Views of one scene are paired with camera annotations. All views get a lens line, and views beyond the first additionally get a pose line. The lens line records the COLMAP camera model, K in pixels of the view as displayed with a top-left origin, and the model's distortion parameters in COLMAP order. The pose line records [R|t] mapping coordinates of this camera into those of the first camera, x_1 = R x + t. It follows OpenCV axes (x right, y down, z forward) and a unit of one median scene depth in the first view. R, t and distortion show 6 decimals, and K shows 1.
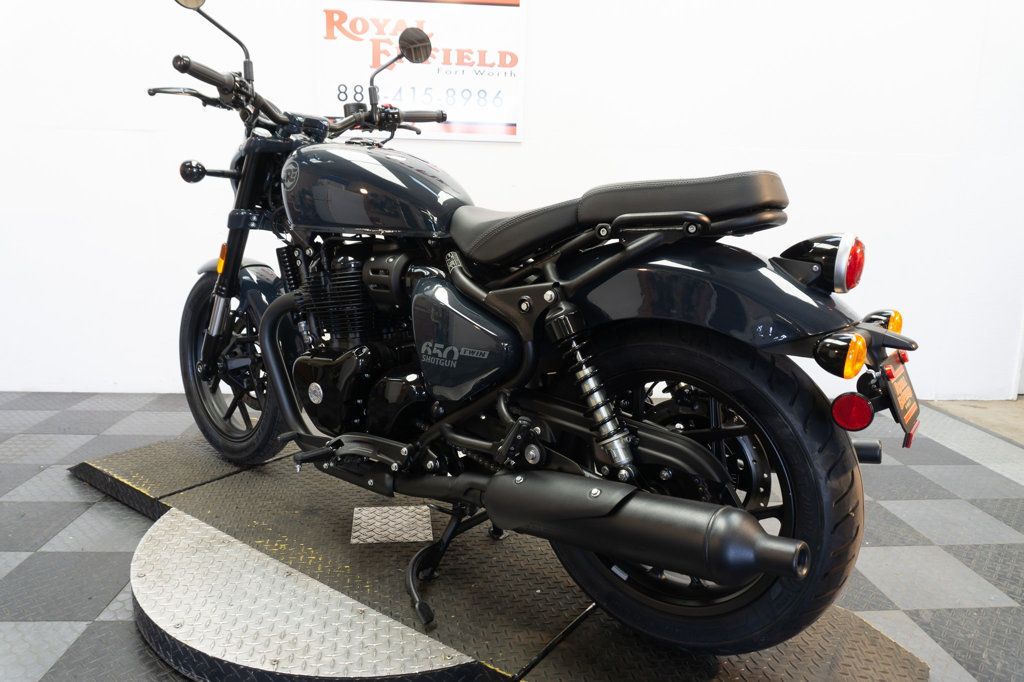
lens RADIAL K [[683.7, 0, 507.7], [0, 683.7, 338.8], [0, 0, 1]] dist [-0.018041, -0.000228]
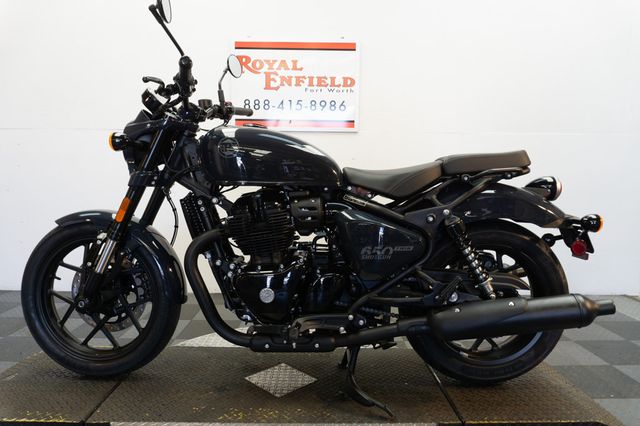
lens RADIAL K [[427.3, 0, 317.3], [0, 427.3, 211.7], [0, 0, 1]] dist [-0.018041, -0.000228]
pose [[0.808212, -0.067537, 0.585006, -0.867171], [0.123659, 0.990717, -0.056465, -0.038624], [-0.575762, 0.117977, 0.809061, 0.226282]]
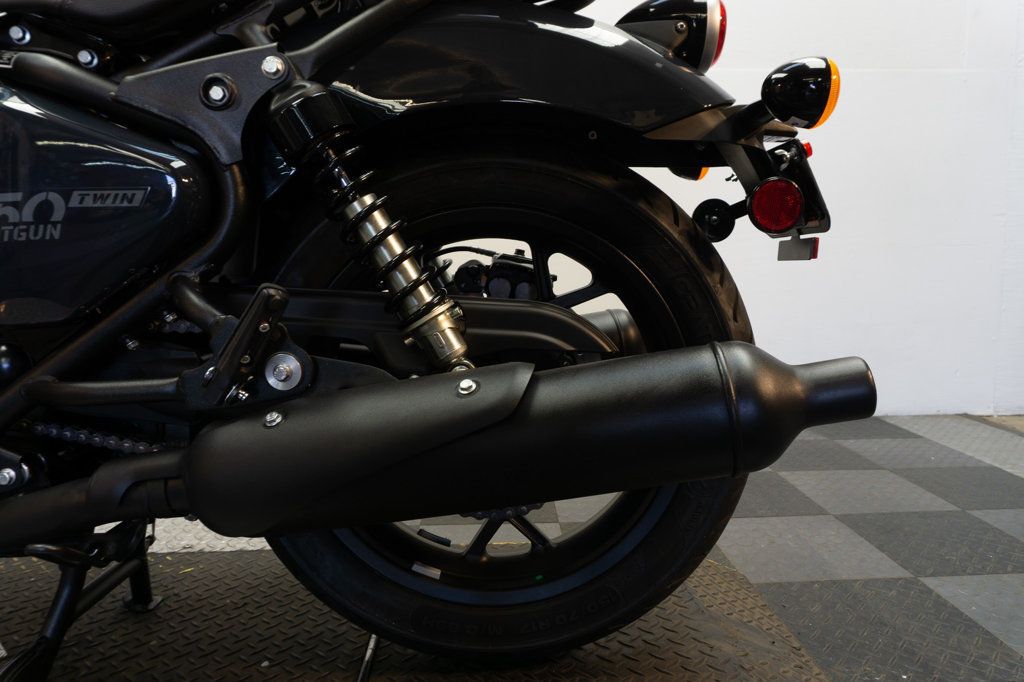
lens RADIAL K [[683.7, 0, 507.7], [0, 683.7, 338.8], [0, 0, 1]] dist [-0.018041, -0.000228]
pose [[0.793526, -0.106285, 0.599183, -0.121026], [0.146183, 0.989091, -0.018149, 0.166658], [-0.590718, 0.101992, 0.800406, 0.467960]]
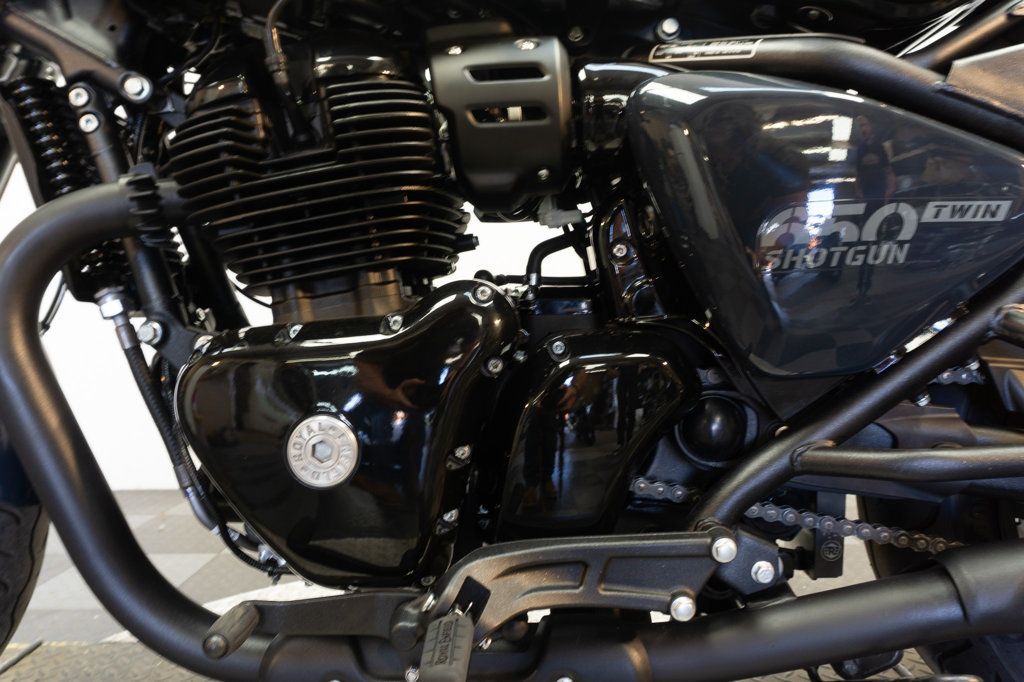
lens RADIAL K [[683.7, 0, 507.7], [0, 683.7, 338.8], [0, 0, 1]] dist [-0.018041, -0.000228]
pose [[0.818834, -0.064487, 0.570396, -0.466715], [0.147270, 0.984011, -0.100166, 0.088900], [-0.554817, 0.166022, 0.815239, 0.850841]]
